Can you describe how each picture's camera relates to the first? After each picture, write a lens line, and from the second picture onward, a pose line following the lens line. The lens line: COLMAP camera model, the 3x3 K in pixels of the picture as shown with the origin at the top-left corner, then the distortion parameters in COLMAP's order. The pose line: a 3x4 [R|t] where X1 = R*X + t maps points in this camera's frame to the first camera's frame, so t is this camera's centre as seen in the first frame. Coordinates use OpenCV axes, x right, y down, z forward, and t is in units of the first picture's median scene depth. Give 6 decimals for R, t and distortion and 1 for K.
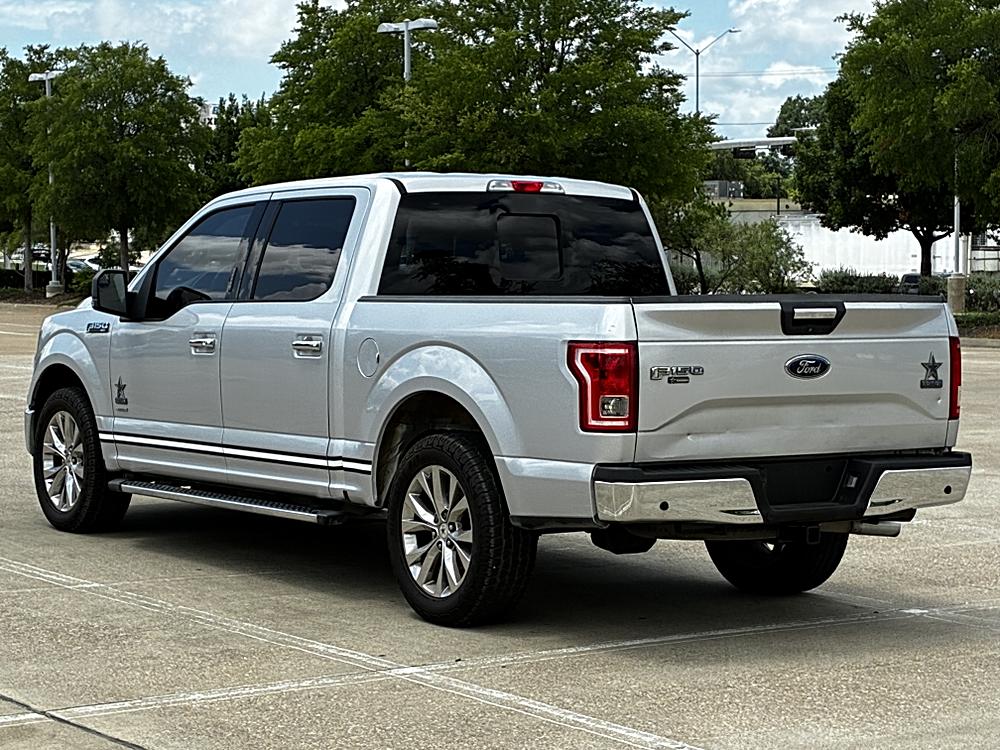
lens RADIAL K [[2272.1, 0, 502.6], [0, 2272.1, 376.8], [0, 0, 1]] dist [0.161381, 0.000000]
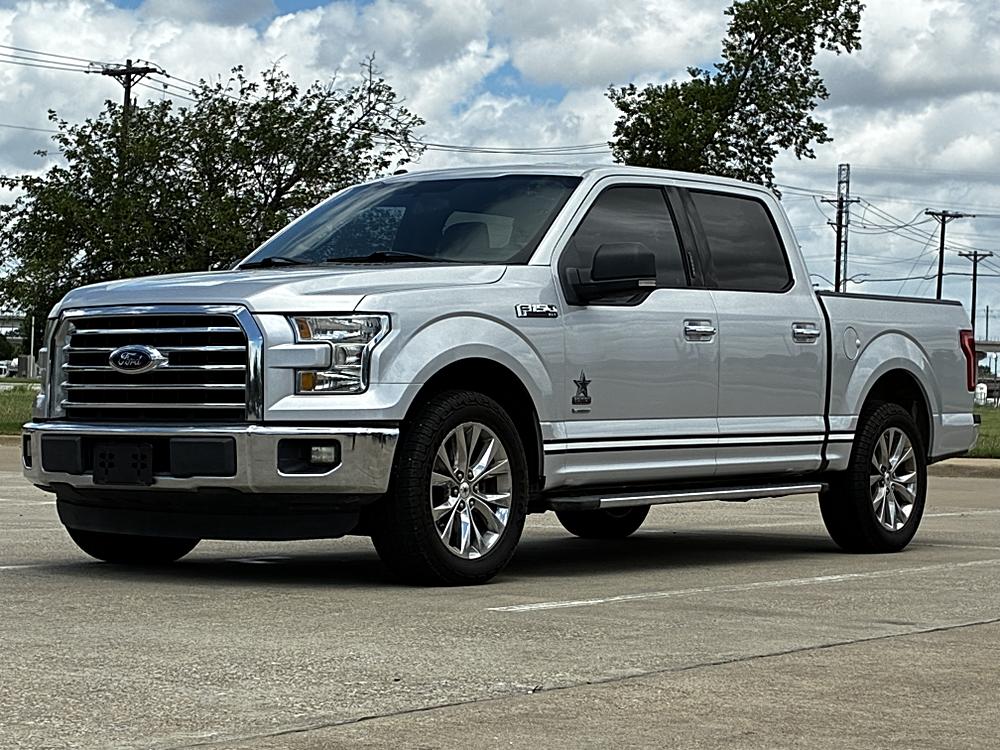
lens RADIAL K [[2272.1, 0, 501.0], [0, 2272.1, 373.3], [0, 0, 1]] dist [0.161381, 0.000000]
pose [[-0.325276, -0.060141, 0.943705, -1.402455], [-0.031710, 0.998108, 0.052678, -0.062399], [-0.945087, -0.012790, -0.326567, 1.961935]]
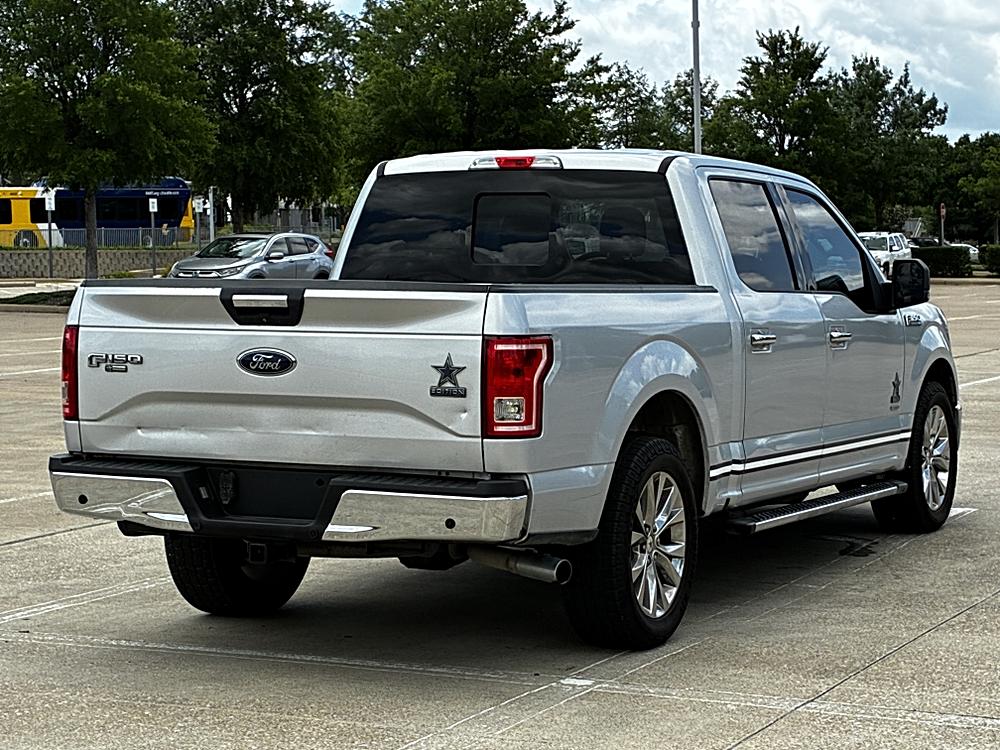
lens RADIAL K [[2272.1, 0, 501.9], [0, 2272.1, 376.3], [0, 0, 1]] dist [0.161381, 0.000000]
pose [[0.489550, 0.041116, -0.871006, 0.899874], [-0.040981, 0.998869, 0.024119, -0.022737], [0.871012, 0.023887, 0.490681, 0.620417]]
